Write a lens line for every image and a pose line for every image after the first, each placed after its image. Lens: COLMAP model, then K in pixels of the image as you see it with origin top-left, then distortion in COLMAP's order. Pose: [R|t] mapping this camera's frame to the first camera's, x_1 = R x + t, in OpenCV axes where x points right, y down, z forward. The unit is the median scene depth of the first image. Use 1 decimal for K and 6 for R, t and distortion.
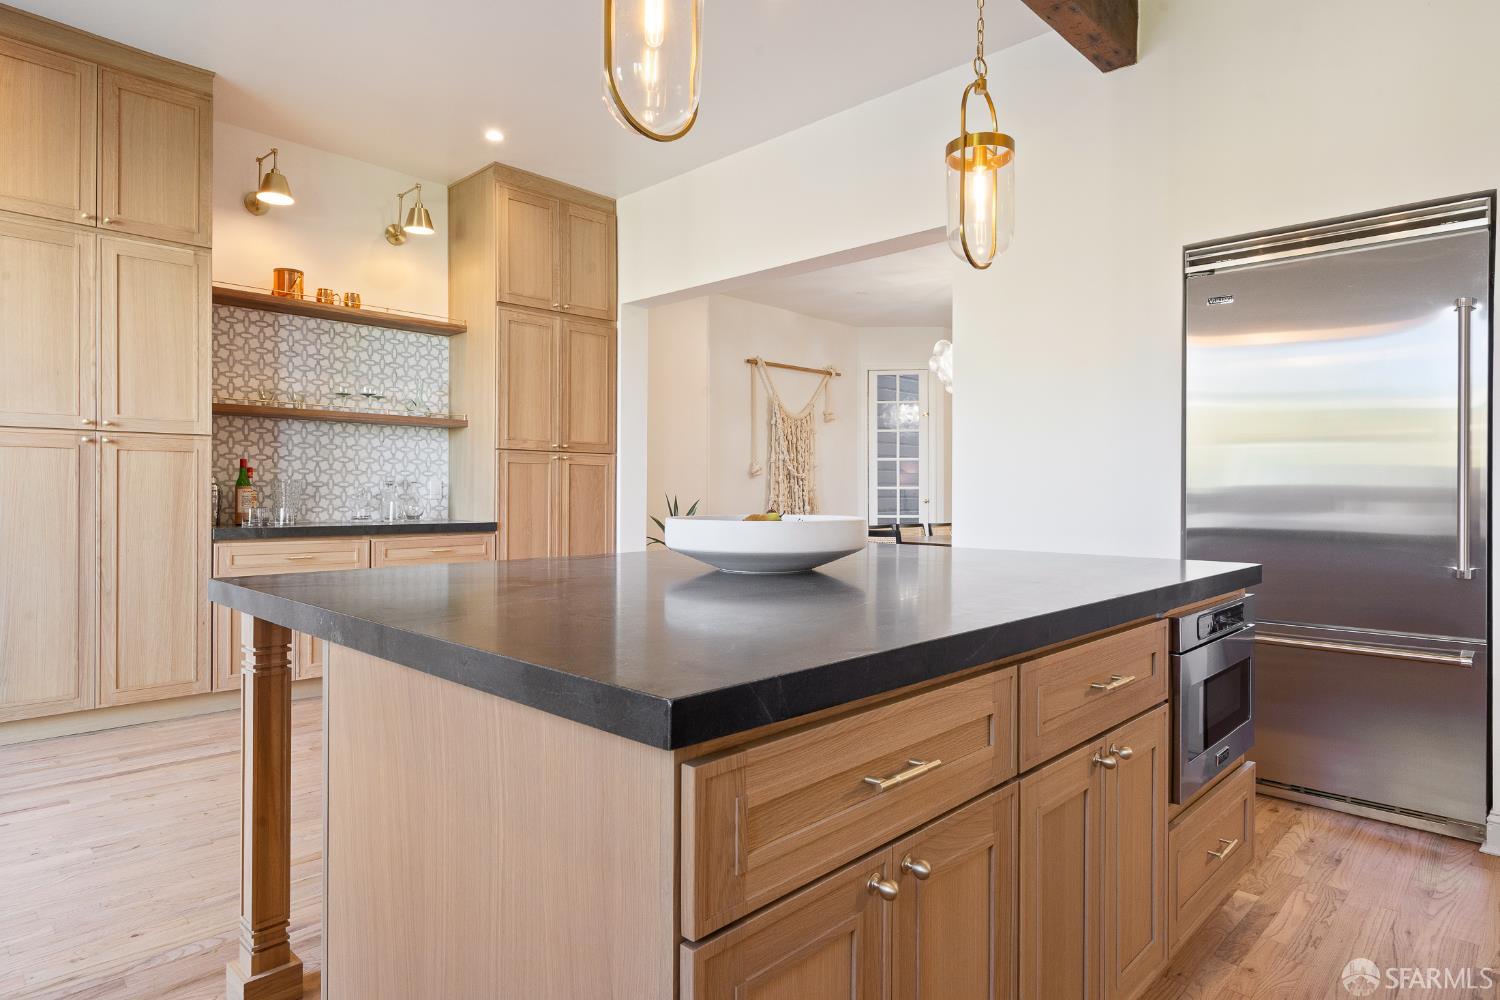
lens RADIAL K [[845.6, 0, 750.0], [0, 845.6, 500.0], [0, 0, 1]] dist [0.000888, 0.000558]
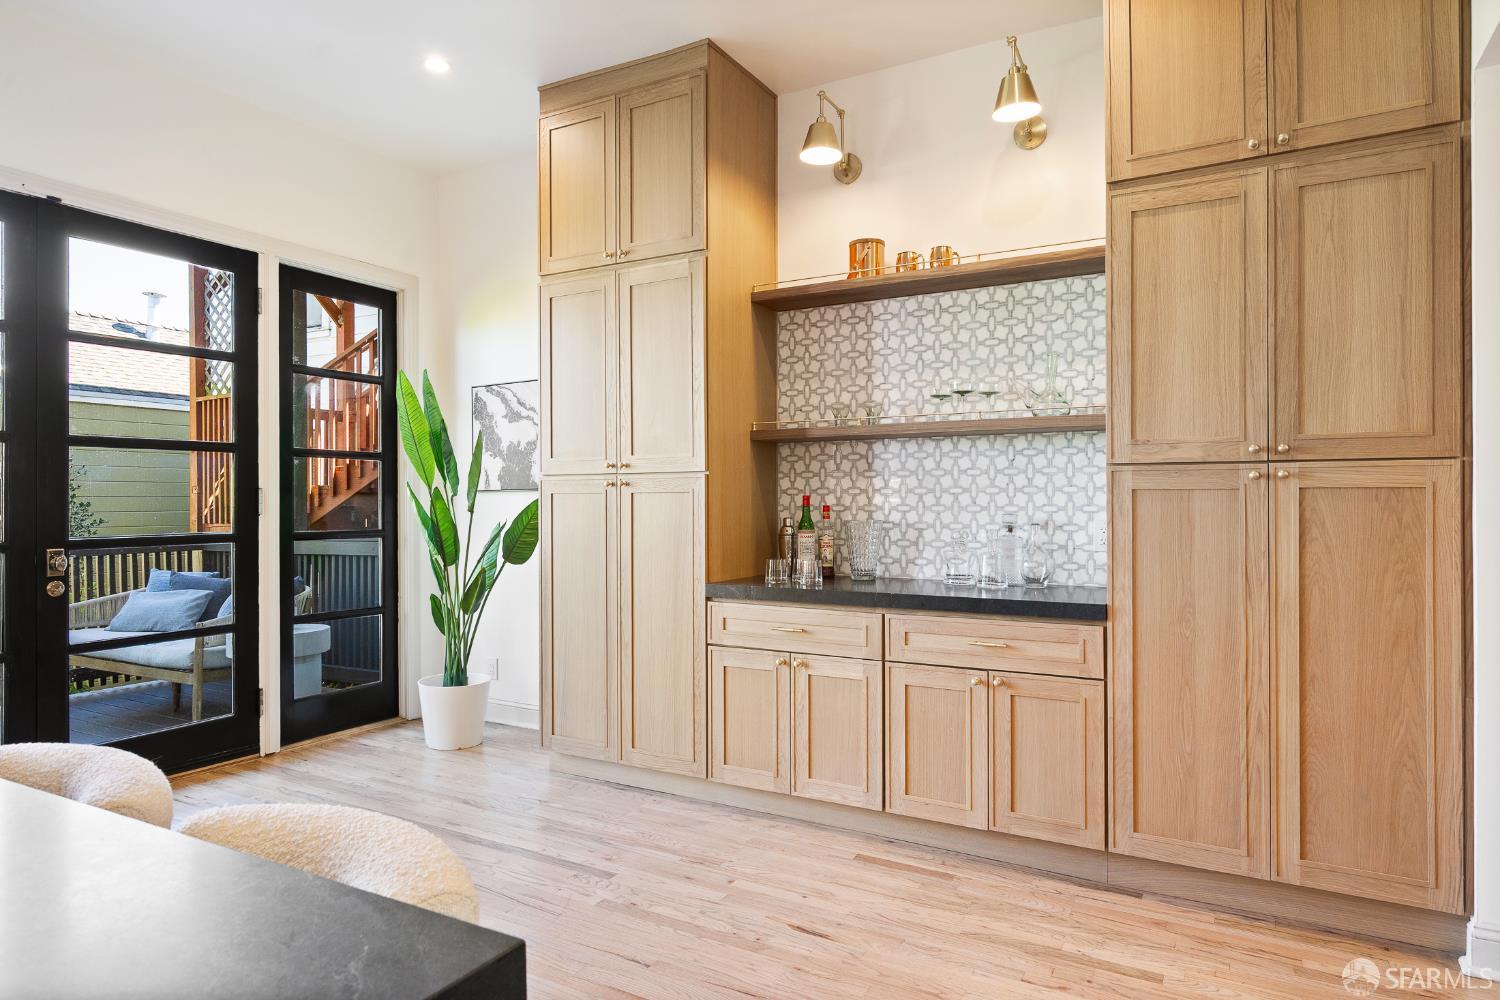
lens RADIAL K [[903.4, 0, 750.0], [0, 903.4, 500.0], [0, 0, 1]] dist [0.000587, 0.000003]
pose [[0.246015, -0.005291, -0.969252, 0.194140], [-0.004759, 0.999966, -0.006667, -0.034752], [0.969254, 0.006253, 0.245981, 0.667827]]
